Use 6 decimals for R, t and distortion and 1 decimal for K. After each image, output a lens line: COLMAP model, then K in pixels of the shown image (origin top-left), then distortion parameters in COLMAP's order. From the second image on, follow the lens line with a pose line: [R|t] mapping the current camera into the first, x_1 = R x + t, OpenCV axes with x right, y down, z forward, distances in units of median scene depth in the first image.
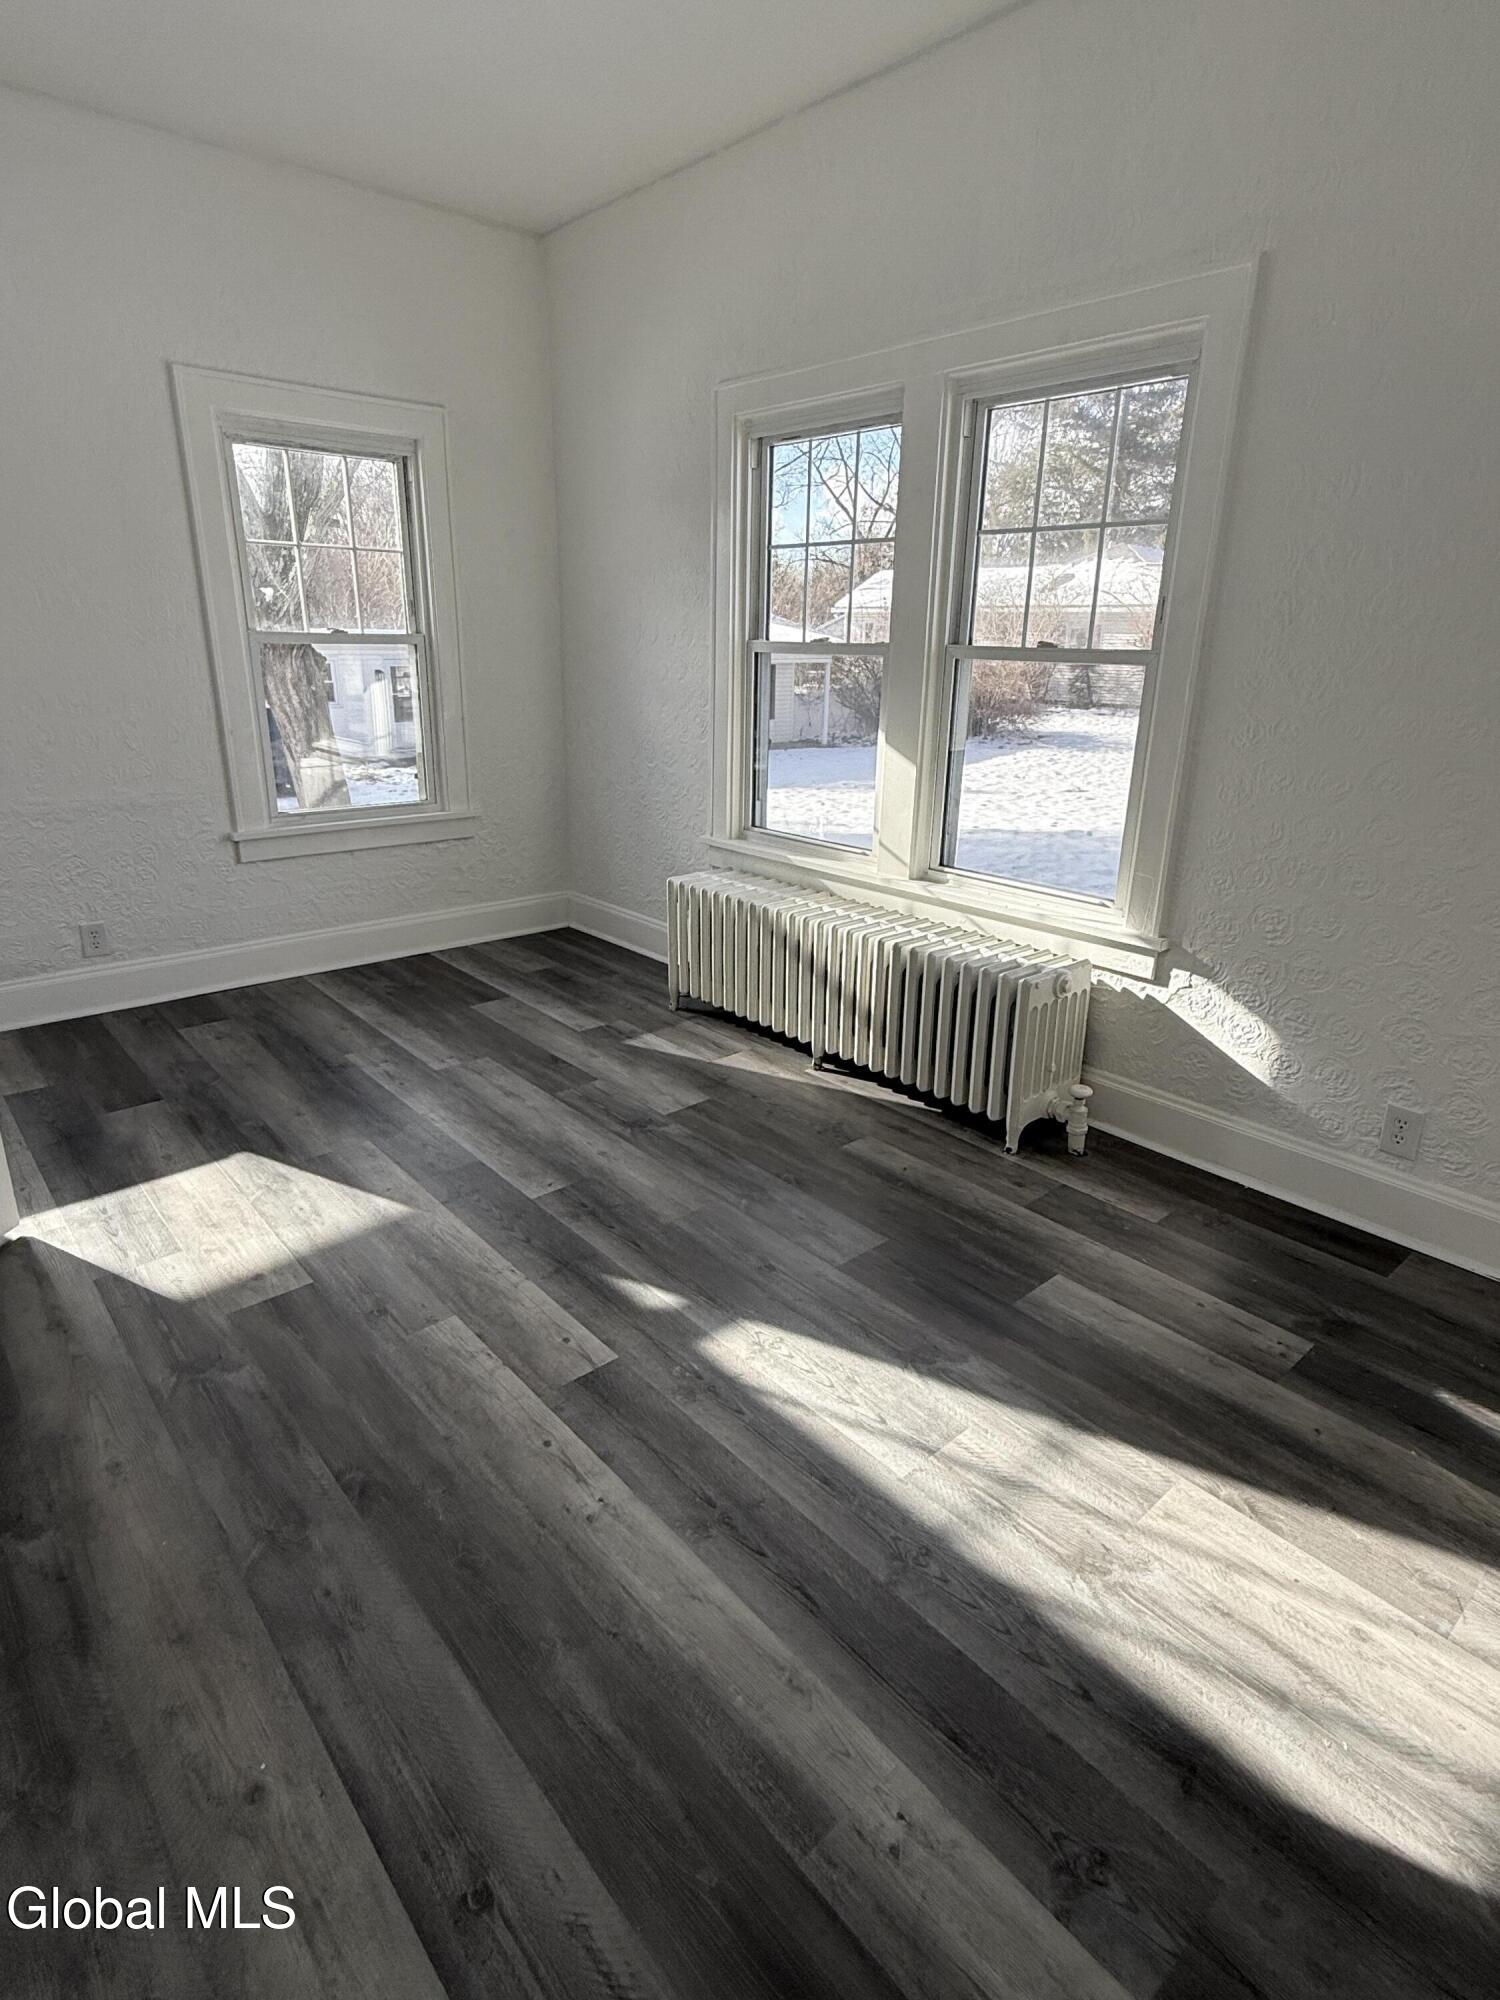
lens RADIAL K [[1059.9, 0, 754.3], [0, 1059.9, 997.0], [0, 0, 1]] dist [0.003547, -0.001462]
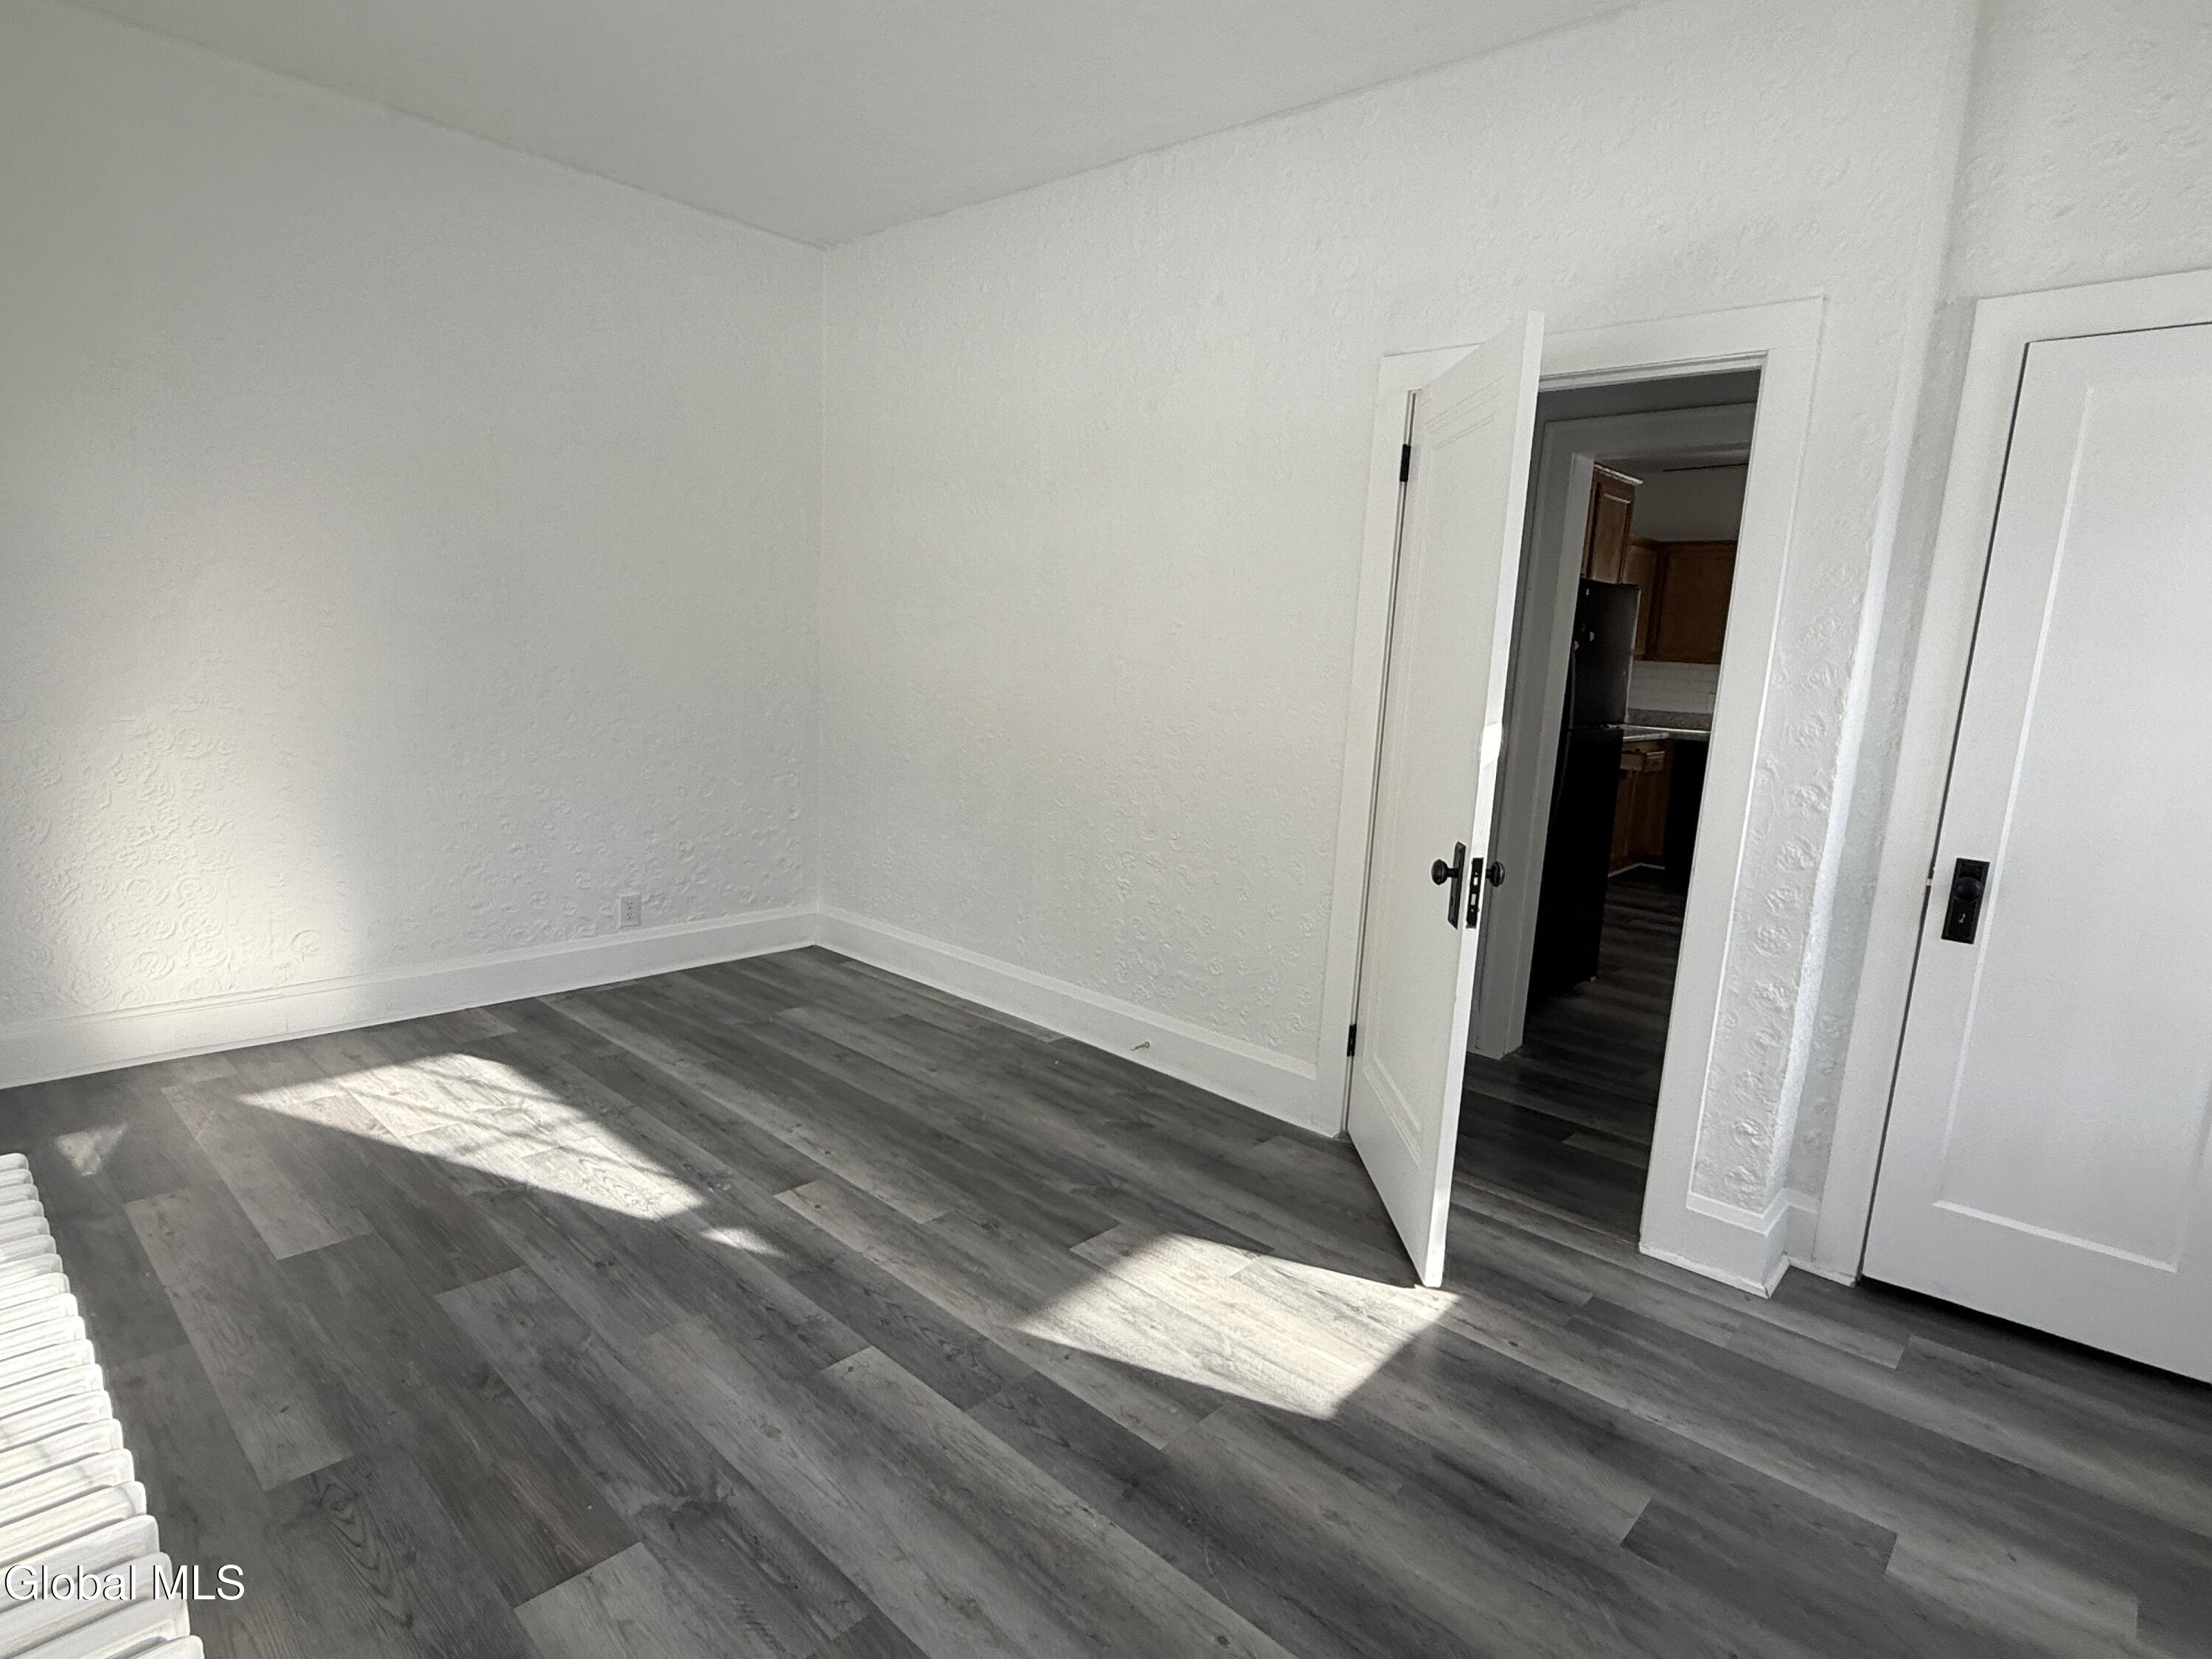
lens RADIAL K [[1172.3, 0, 1106.7], [0, 1172.3, 836.0], [0, 0, 1]] dist [0.003547, -0.001462]
pose [[-0.992738, -0.048491, -0.110091, -0.338595], [-0.095672, 0.873039, 0.478173, -0.701067], [0.072926, 0.485233, -0.871338, 1.993041]]
